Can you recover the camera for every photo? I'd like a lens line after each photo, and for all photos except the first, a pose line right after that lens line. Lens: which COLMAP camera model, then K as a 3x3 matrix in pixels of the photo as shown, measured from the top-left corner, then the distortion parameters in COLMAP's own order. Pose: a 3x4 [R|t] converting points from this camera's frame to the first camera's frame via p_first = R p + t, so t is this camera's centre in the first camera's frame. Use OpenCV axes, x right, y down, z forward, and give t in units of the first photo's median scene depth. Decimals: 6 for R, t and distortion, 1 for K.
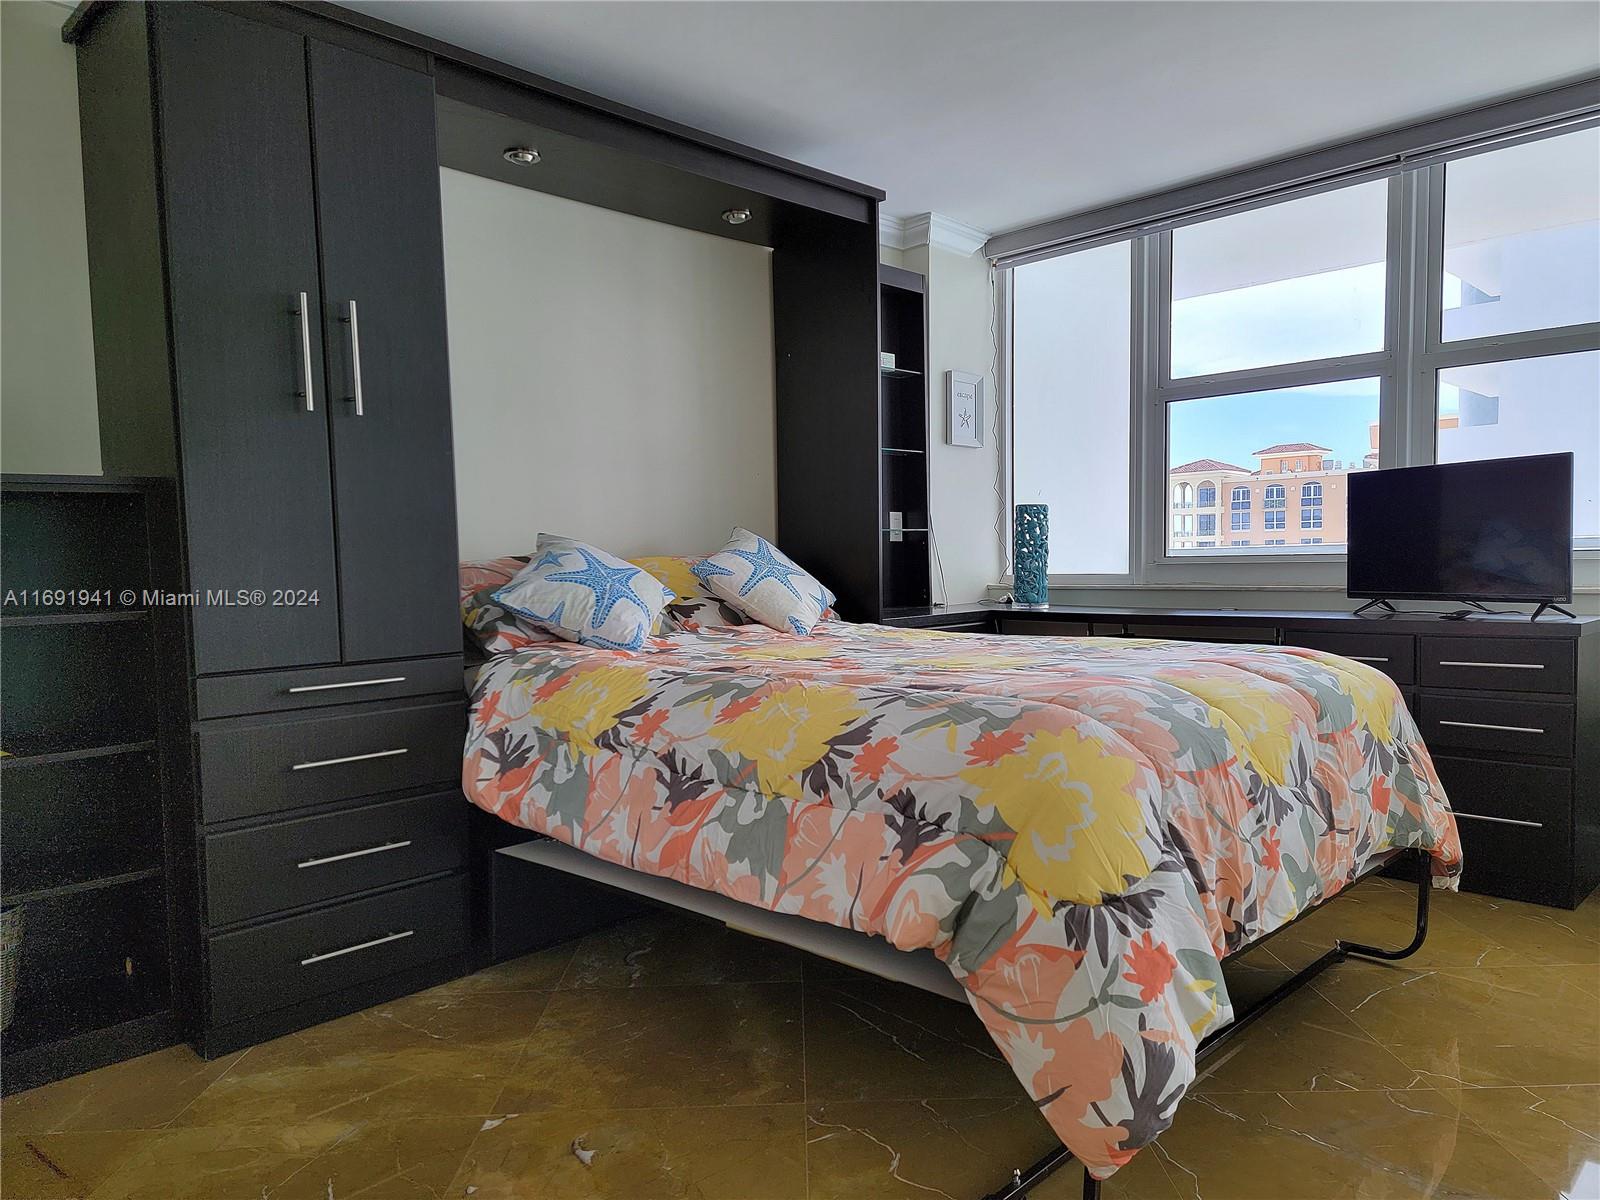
lens RADIAL K [[1110.0, 0, 800.0], [0, 1110.0, 600.0], [0, 0, 1]] dist [0.001986, -0.000499]
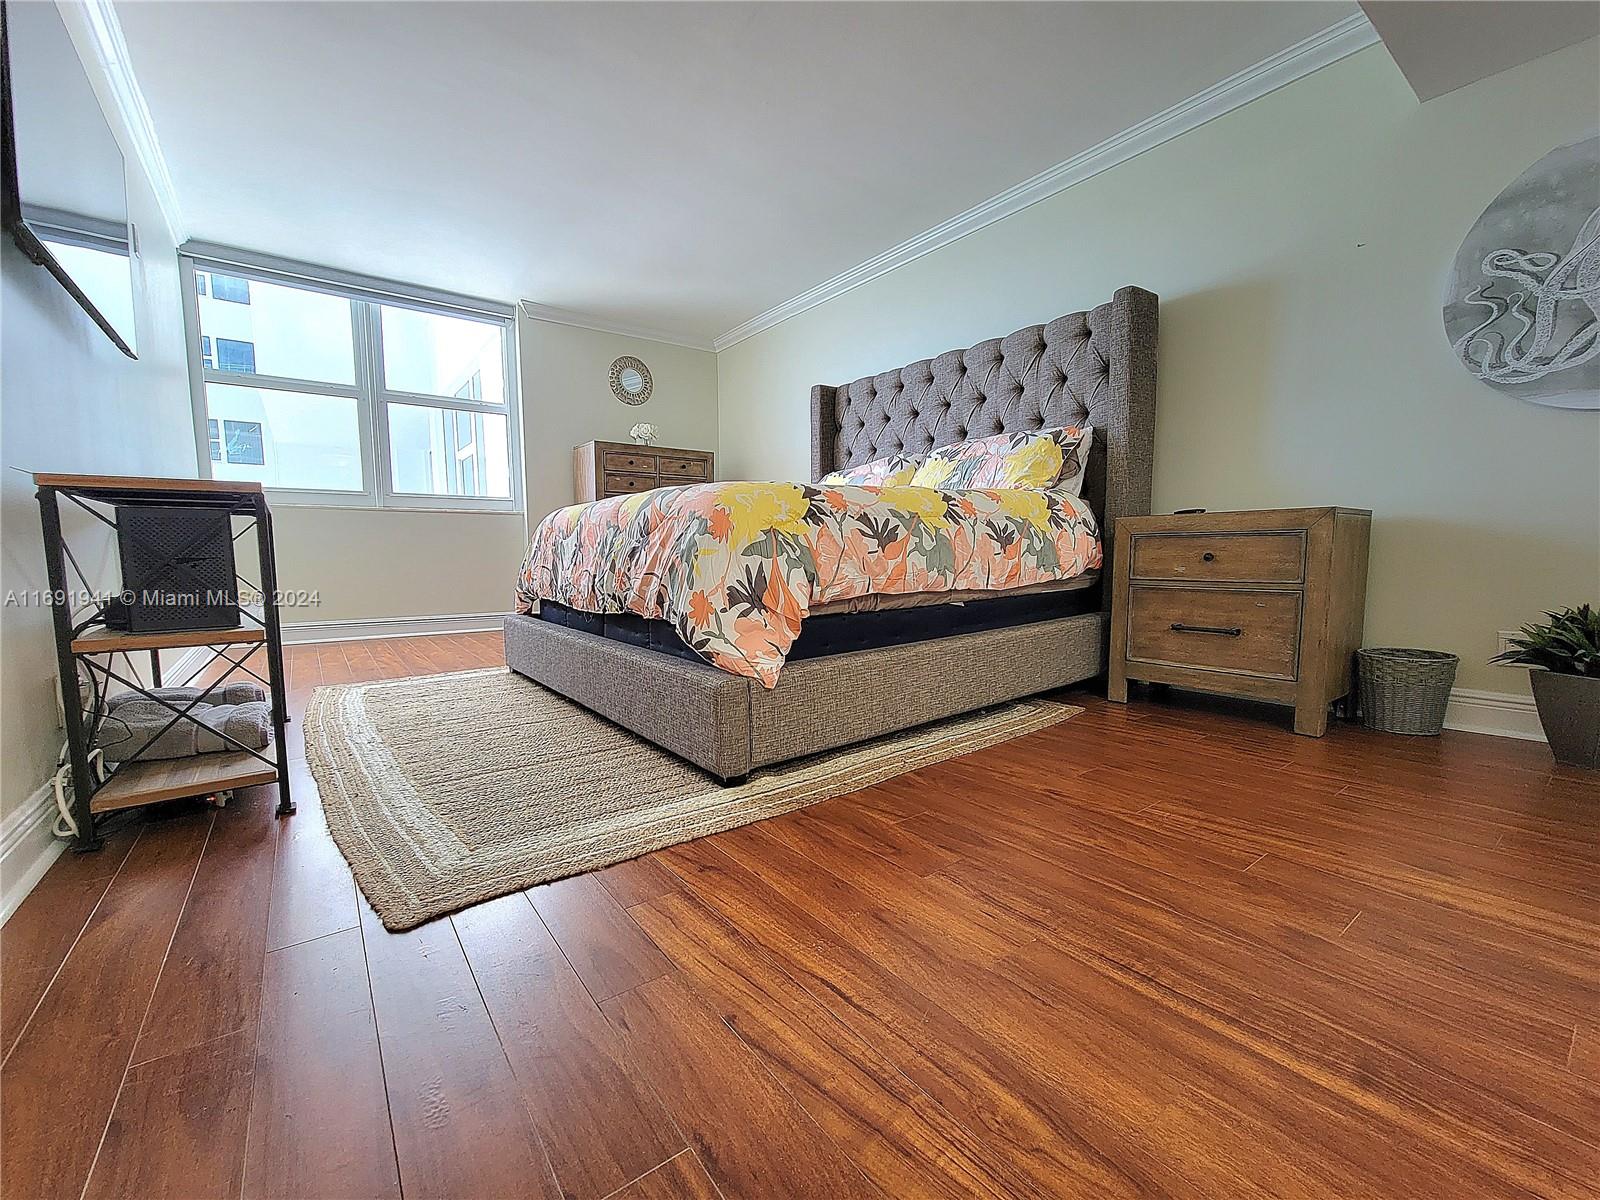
lens RADIAL K [[646.1, 0, 802.4], [0, 646.1, 613.8], [0, 0, 1]] dist [-0.008581, 0.000371]
pose [[0.133545, -0.074948, 0.988205, -1.050840], [0.048327, 0.996443, 0.069042, 0.212507], [-0.989864, 0.038537, 0.136692, 1.013744]]
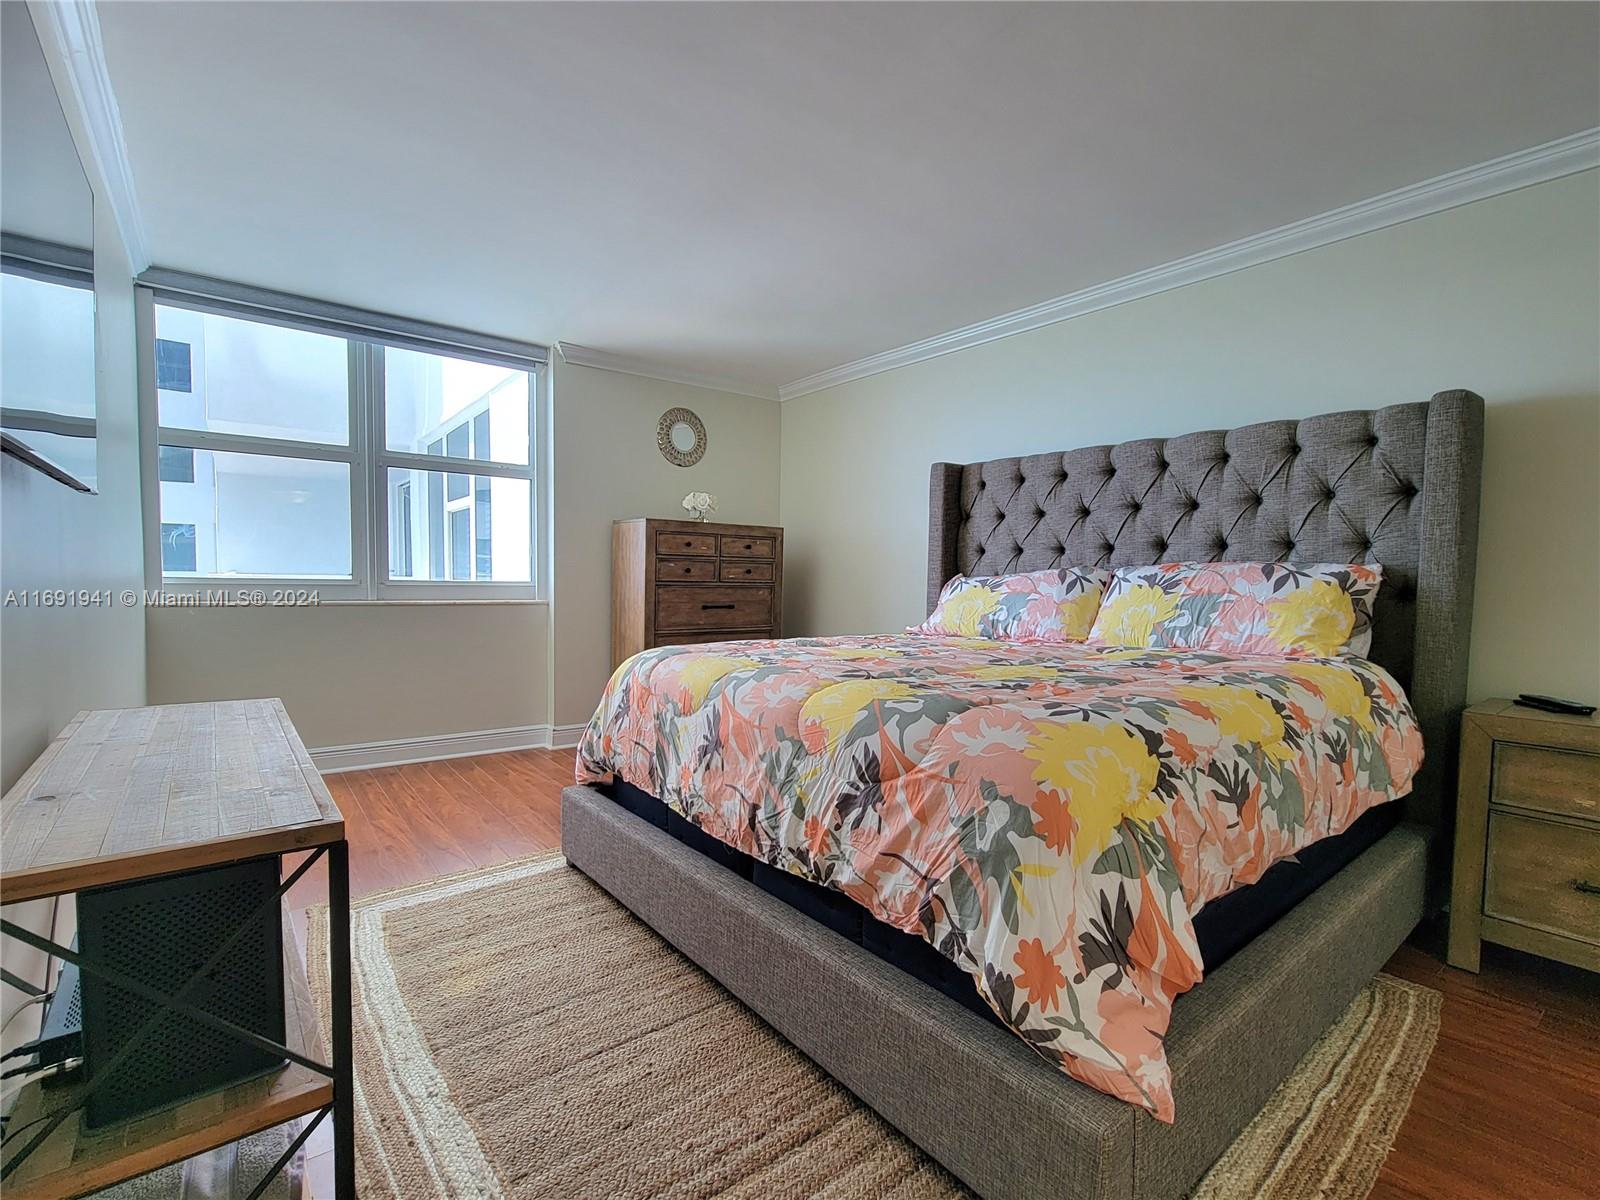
lens RADIAL K [[720.6, 0, 799.1], [0, 720.6, 609.3], [0, 0, 1]] dist [-0.005681, 0.000056]
pose [[0.115648, -0.021718, 0.993053, -0.829794], [0.028166, 0.999431, 0.018577, -0.027788], [-0.992891, 0.025822, 0.116194, 1.349958]]
